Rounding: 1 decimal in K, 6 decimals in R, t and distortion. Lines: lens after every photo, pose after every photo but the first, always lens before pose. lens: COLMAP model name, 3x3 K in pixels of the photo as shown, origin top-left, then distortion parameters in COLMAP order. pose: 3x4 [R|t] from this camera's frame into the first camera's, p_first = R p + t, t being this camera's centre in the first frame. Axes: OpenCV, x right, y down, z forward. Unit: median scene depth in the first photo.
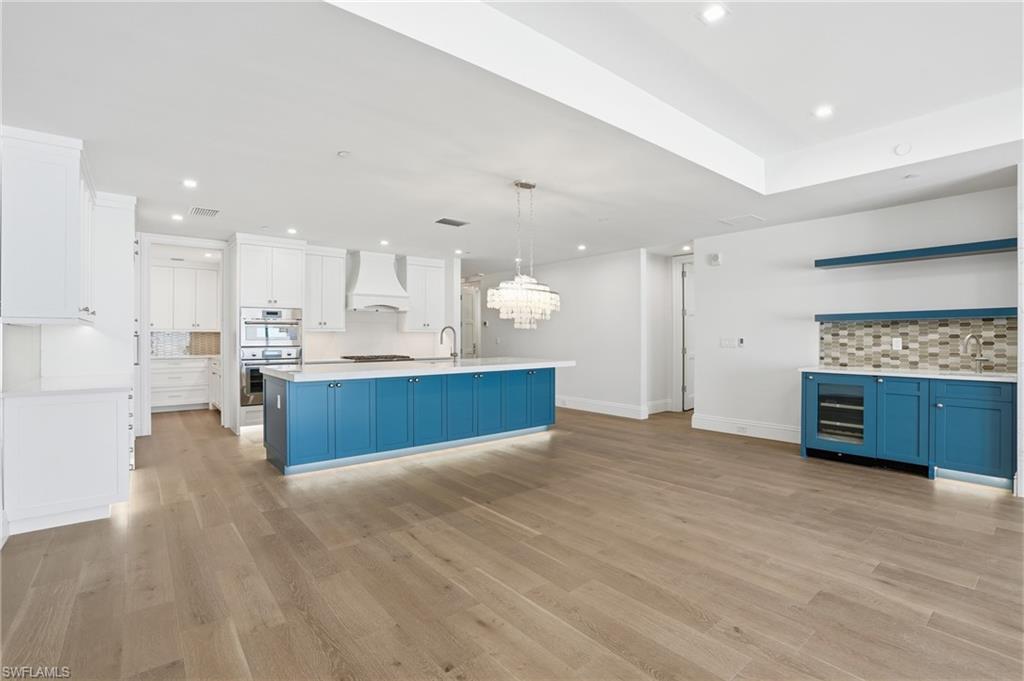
lens RADIAL K [[474.7, 0, 511.6], [0, 474.7, 335.7], [0, 0, 1]] dist [-0.056795, 0.020751]
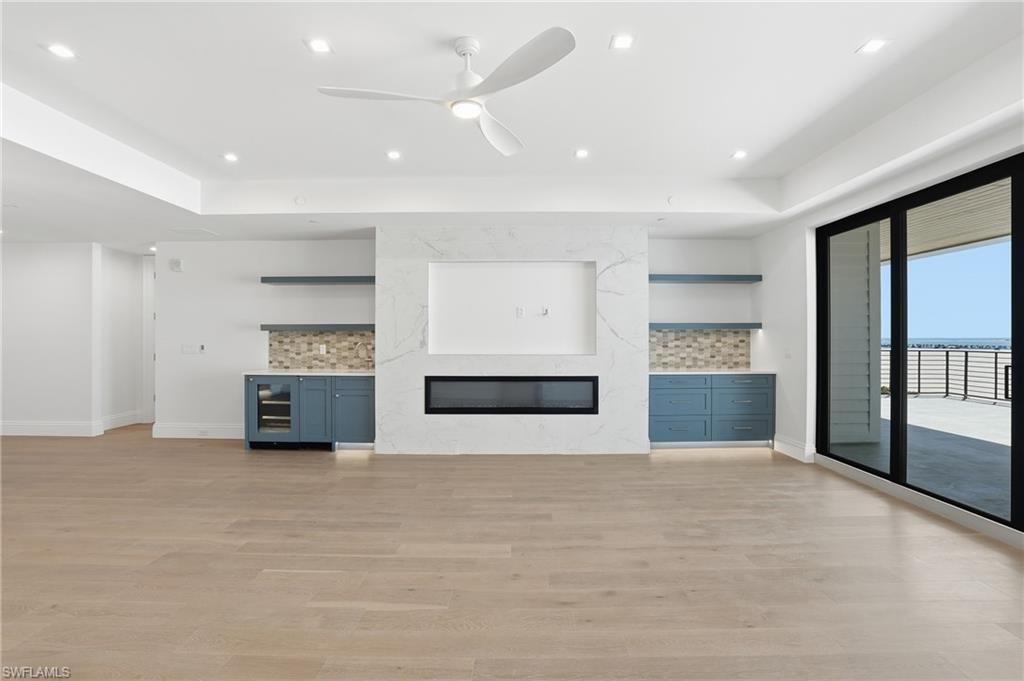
lens RADIAL K [[499.0, 0, 515.9], [0, 499.0, 339.5], [0, 0, 1]] dist [-0.066626, 0.024852]
pose [[0.636208, 0.002158, 0.771515, 0.132364], [-0.005329, 0.999985, 0.001597, -0.014798], [-0.771499, -0.005127, 0.636209, -0.277782]]
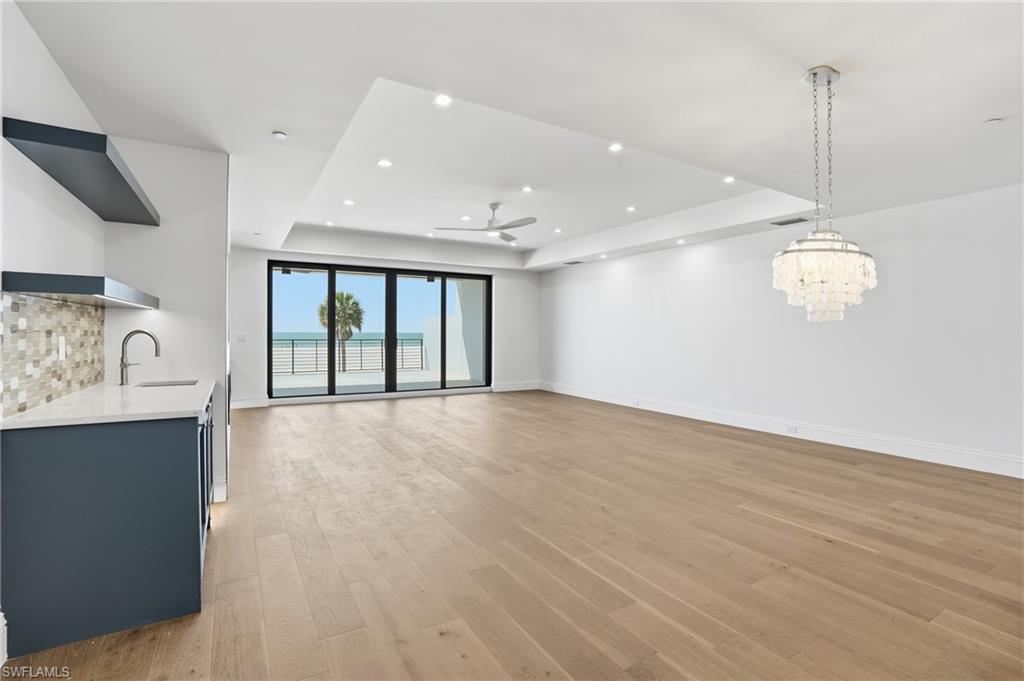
lens RADIAL K [[474.7, 0, 511.6], [0, 474.7, 335.7], [0, 0, 1]] dist [-0.056795, 0.020751]
pose [[-0.988948, 0.000132, 0.148265, 0.291575], [0.000950, 0.999985, 0.005448, -0.001575], [-0.148262, 0.005528, -0.988933, 1.462435]]
